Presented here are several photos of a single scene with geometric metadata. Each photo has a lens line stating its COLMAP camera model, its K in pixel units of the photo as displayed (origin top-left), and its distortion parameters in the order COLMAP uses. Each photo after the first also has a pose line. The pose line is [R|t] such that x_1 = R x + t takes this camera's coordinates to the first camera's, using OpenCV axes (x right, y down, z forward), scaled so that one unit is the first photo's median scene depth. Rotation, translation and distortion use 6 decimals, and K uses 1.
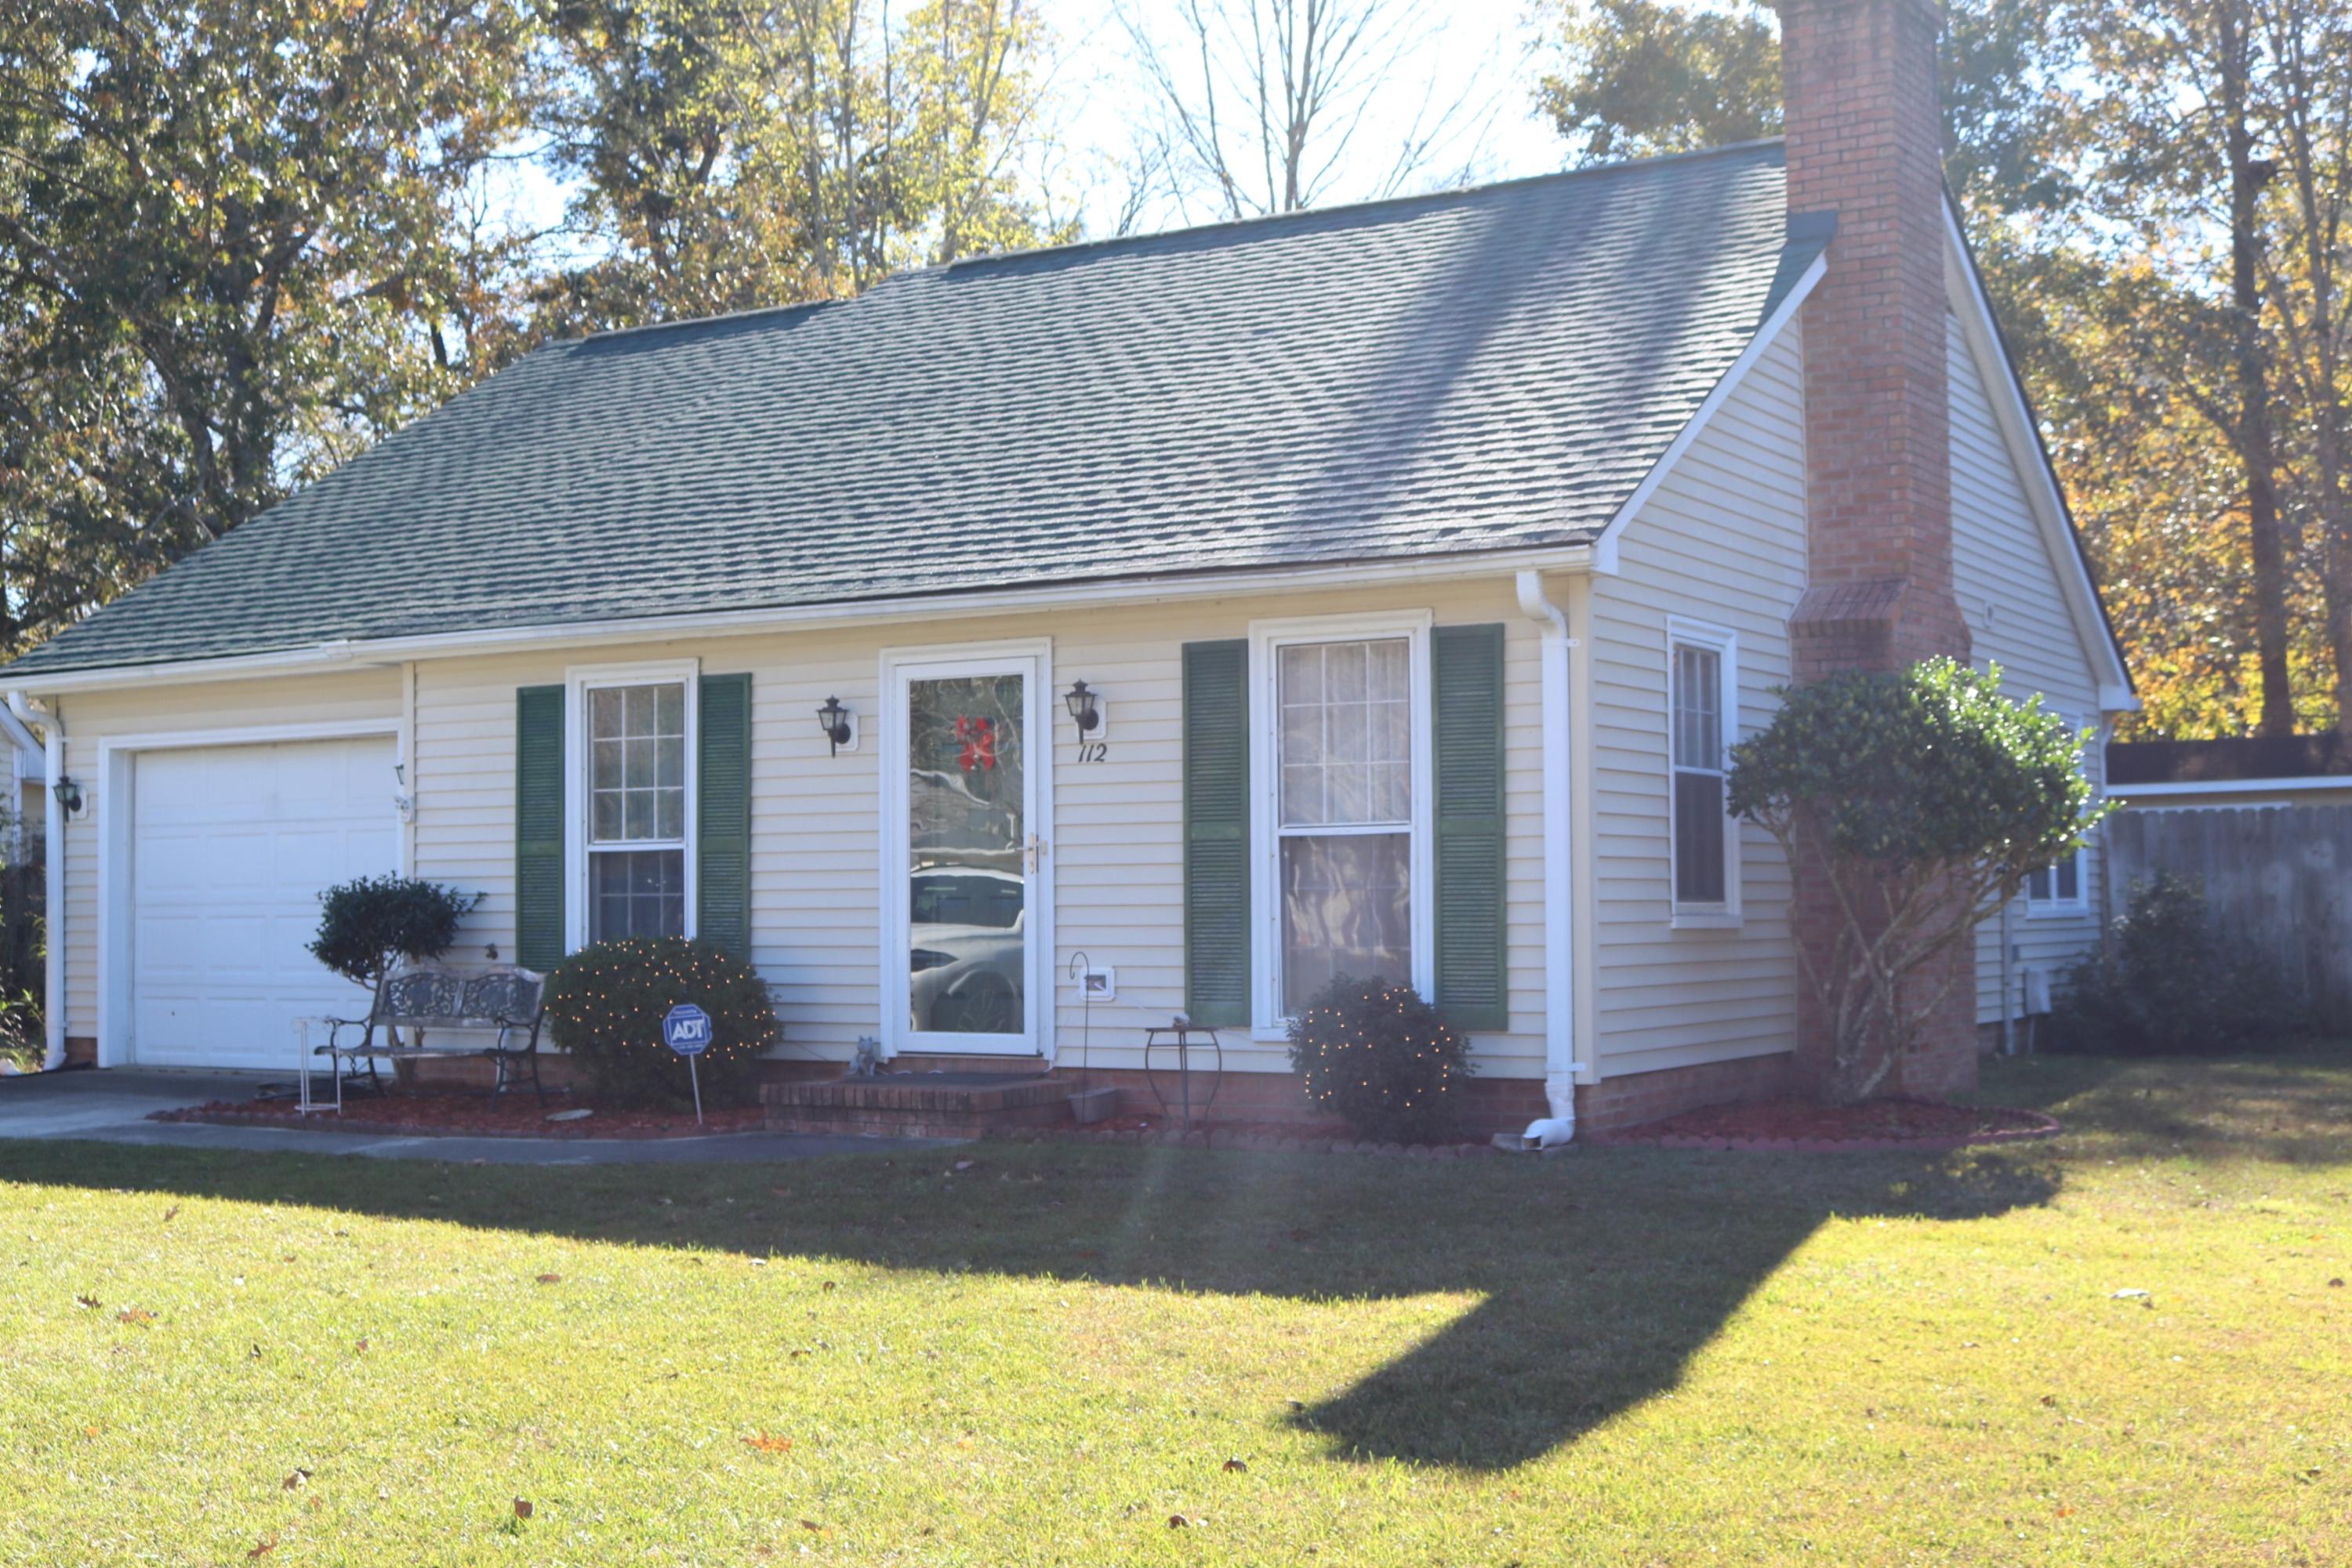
lens RADIAL K [[2661.1, 0, 1194.0], [0, 2661.1, 779.9], [0, 0, 1]] dist [-0.111995, 0.119613]
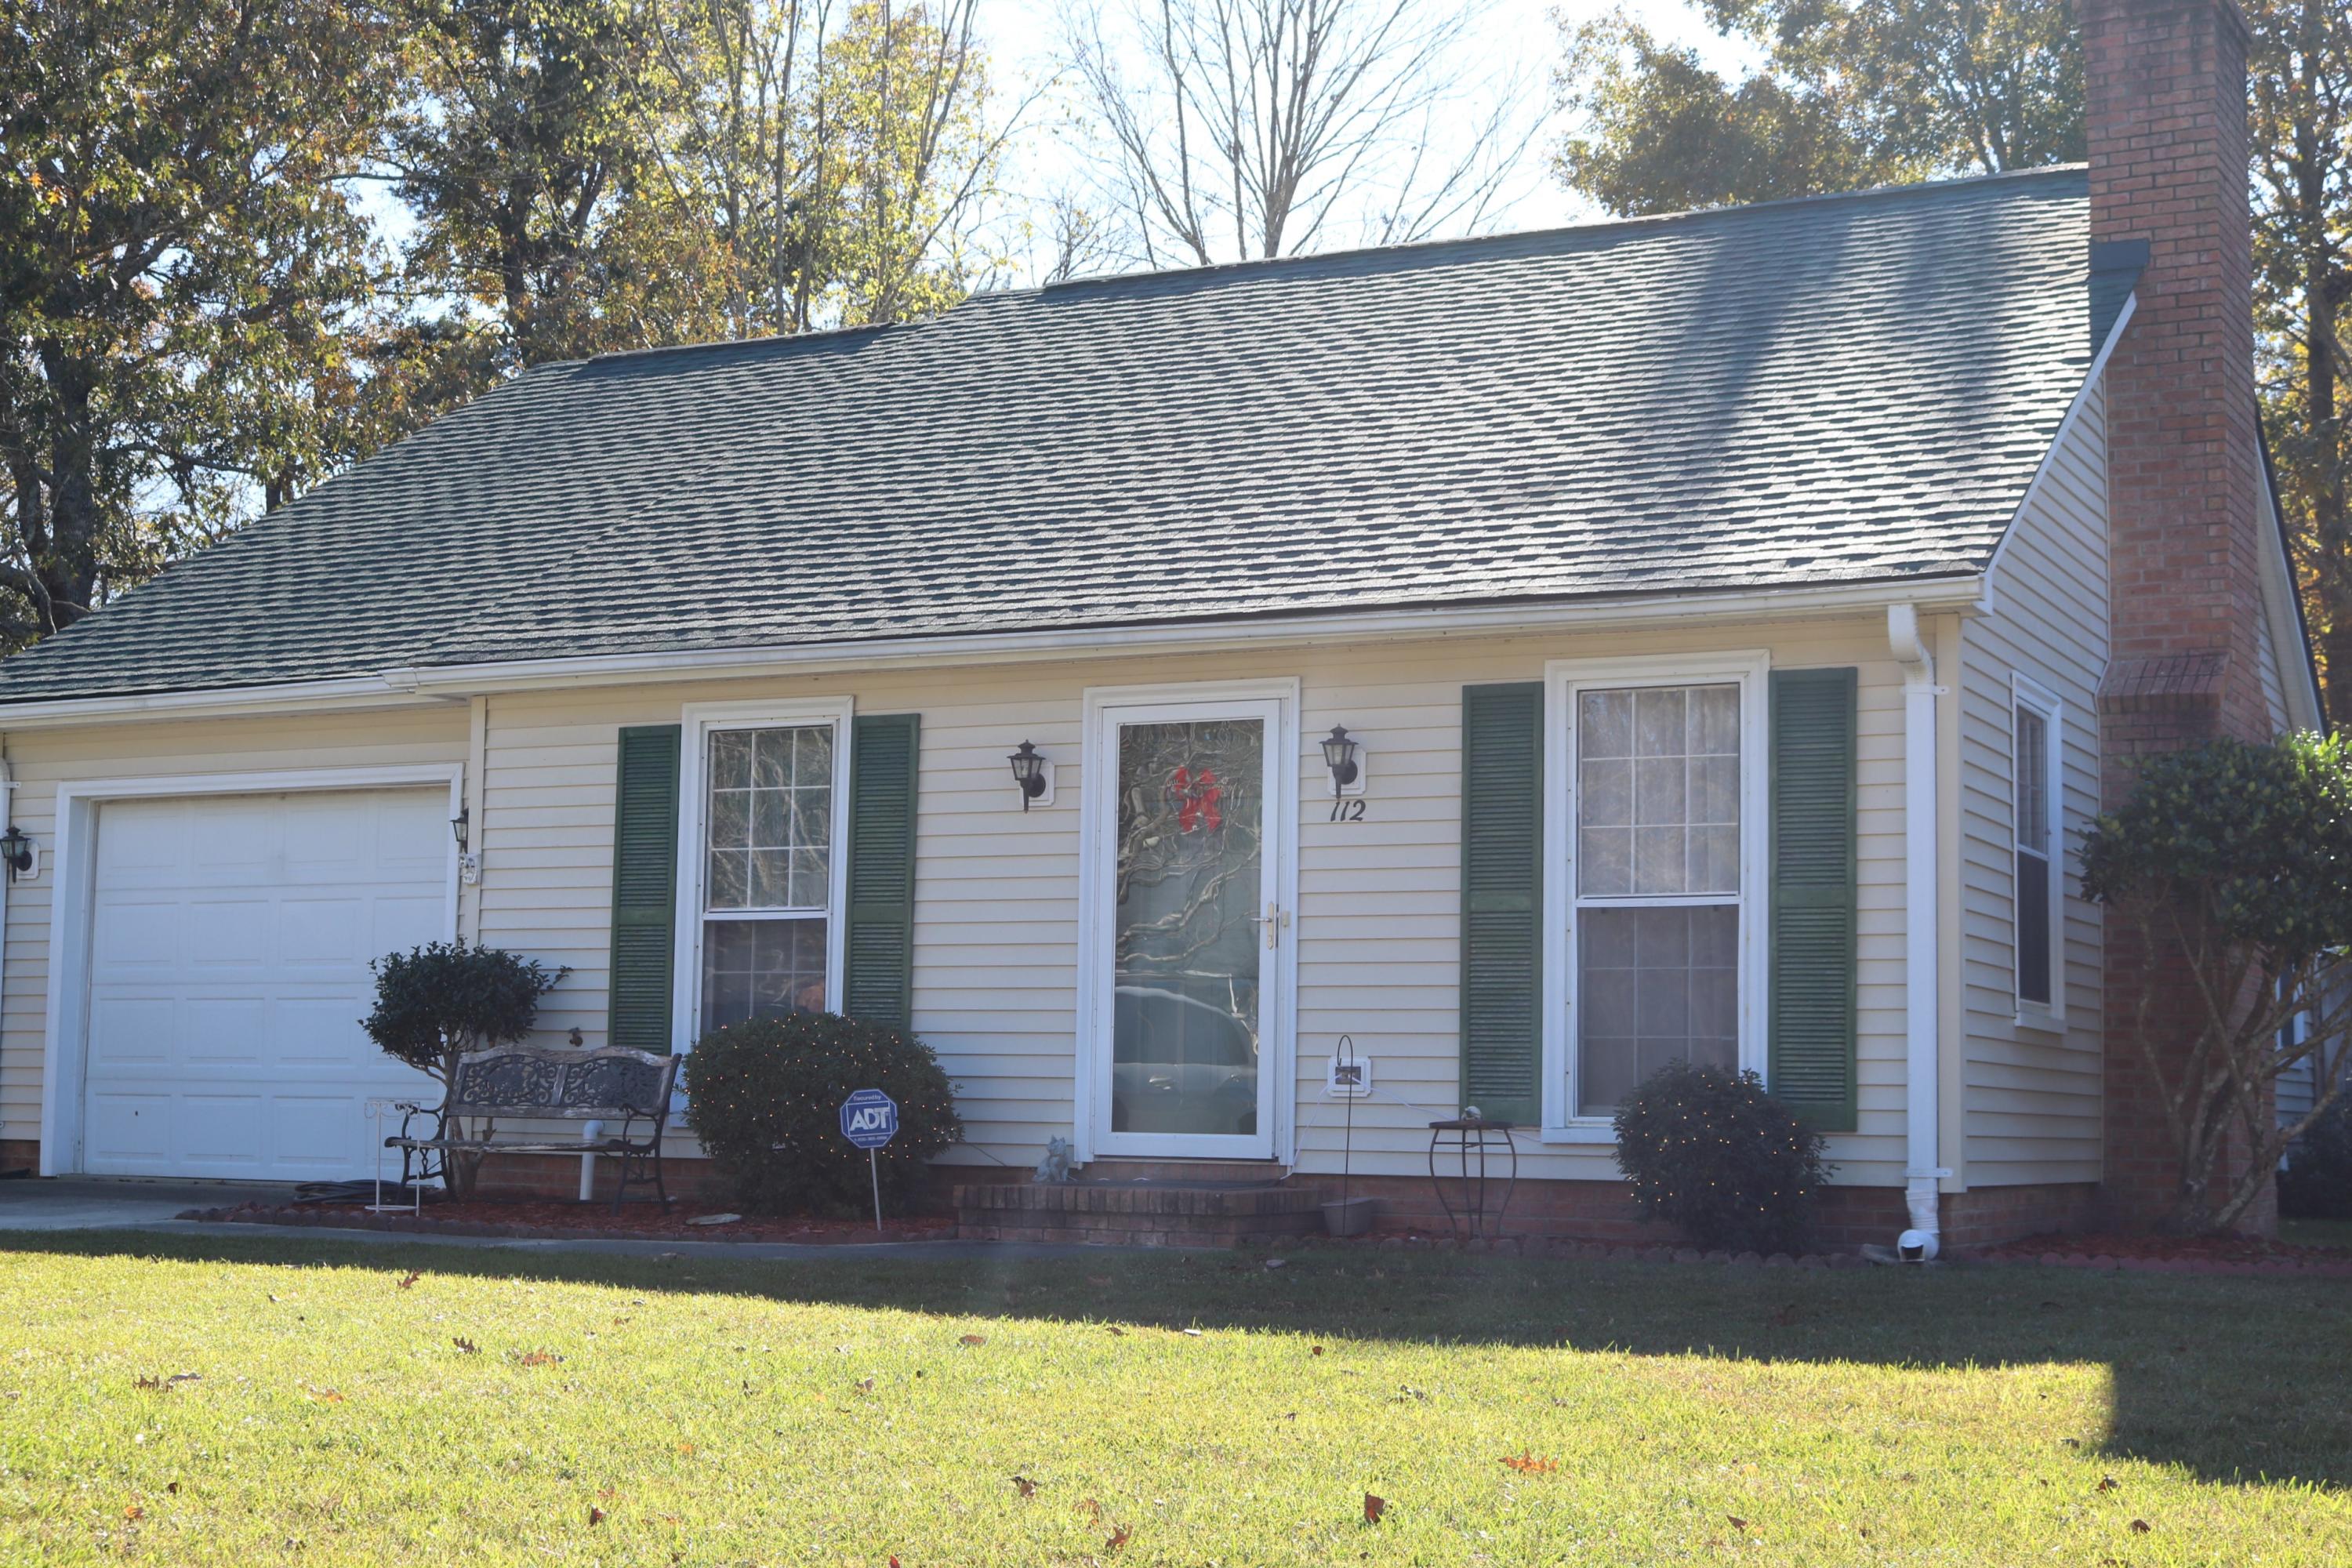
lens RADIAL K [[3047.7, 0, 1176.0], [0, 3047.7, 784.0], [0, 0, 1]] dist [-0.074918, 0.079710]
pose [[0.997549, 0.032313, 0.062060, -0.149602], [-0.028423, 0.997636, -0.062569, 0.043212], [-0.063935, 0.060651, 0.996109, 0.012302]]
